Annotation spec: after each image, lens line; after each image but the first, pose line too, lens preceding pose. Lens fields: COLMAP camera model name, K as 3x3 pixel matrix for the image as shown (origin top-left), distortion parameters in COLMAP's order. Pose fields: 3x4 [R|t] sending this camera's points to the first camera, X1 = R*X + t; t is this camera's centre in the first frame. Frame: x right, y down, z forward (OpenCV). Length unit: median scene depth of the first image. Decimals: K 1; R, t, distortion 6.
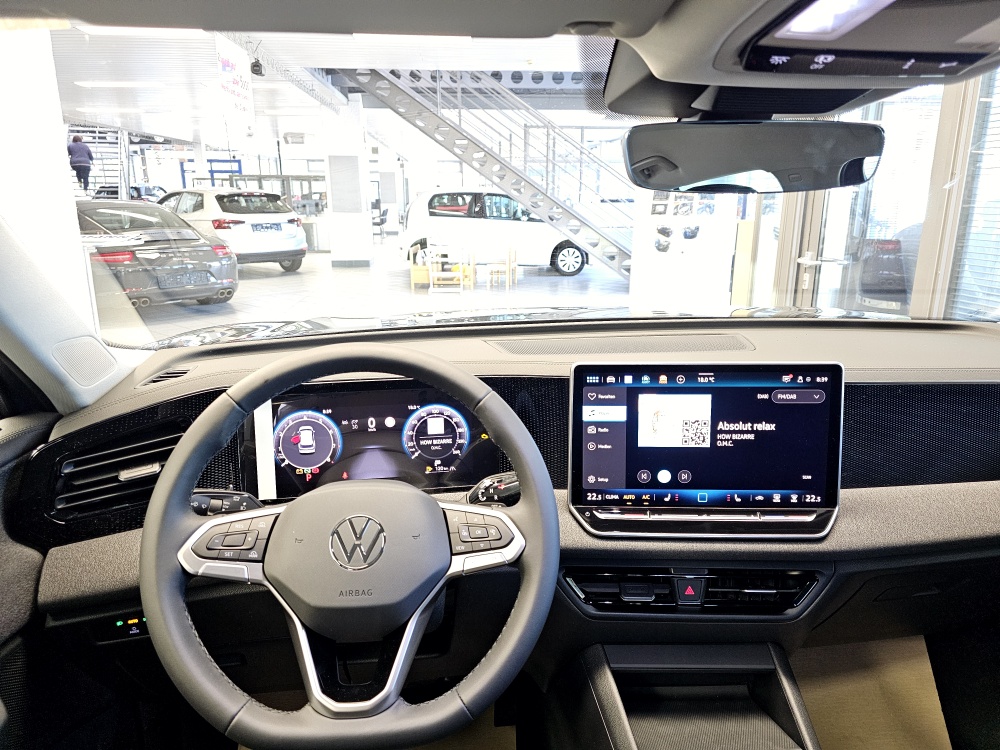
lens RADIAL K [[671.3, 0, 505.9], [0, 671.3, 370.3], [0, 0, 1]] dist [0.073295, -0.083943]
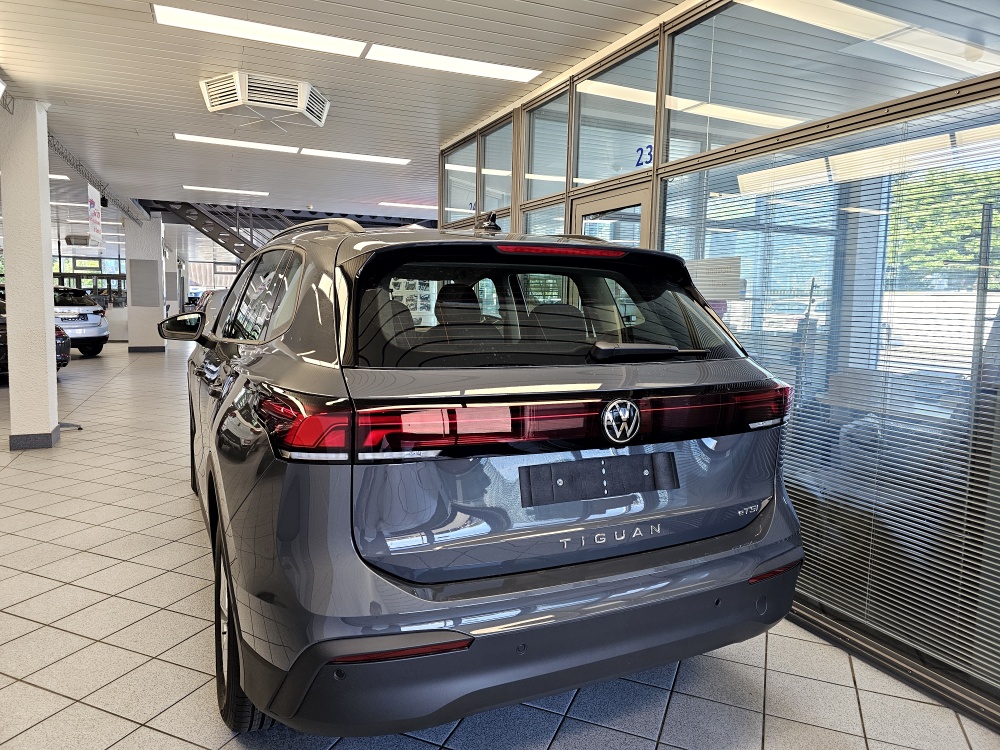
lens RADIAL K [[671.3, 0, 505.9], [0, 671.3, 370.3], [0, 0, 1]] dist [0.073295, -0.083943]
pose [[0.948938, -0.011627, 0.315247, -0.258928], [0.058276, 0.988582, -0.138958, 1.152787], [-0.310032, 0.150234, 0.938781, -4.298435]]
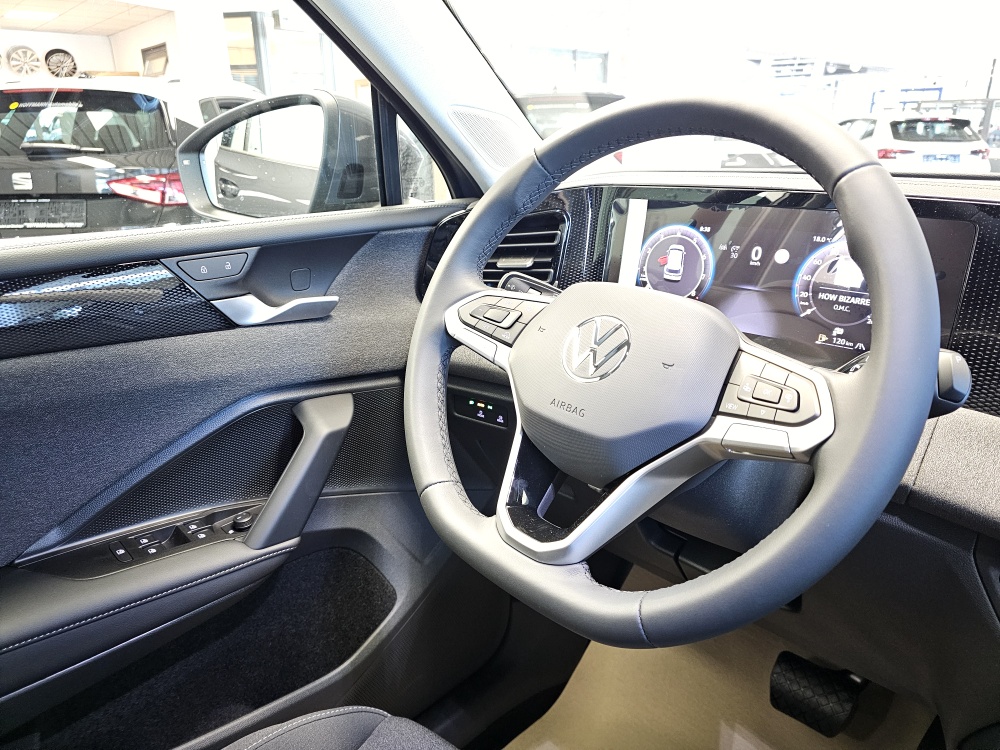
lens RADIAL K [[686.8, 0, 501.8], [0, 686.8, 377.1], [0, 0, 1]] dist [0.034316, -0.041504]
pose [[0.623493, 0.259758, -0.737416, 0.204182], [-0.194982, 0.965053, 0.175085, 0.129242], [0.757125, 0.034619, 0.652352, 0.327031]]
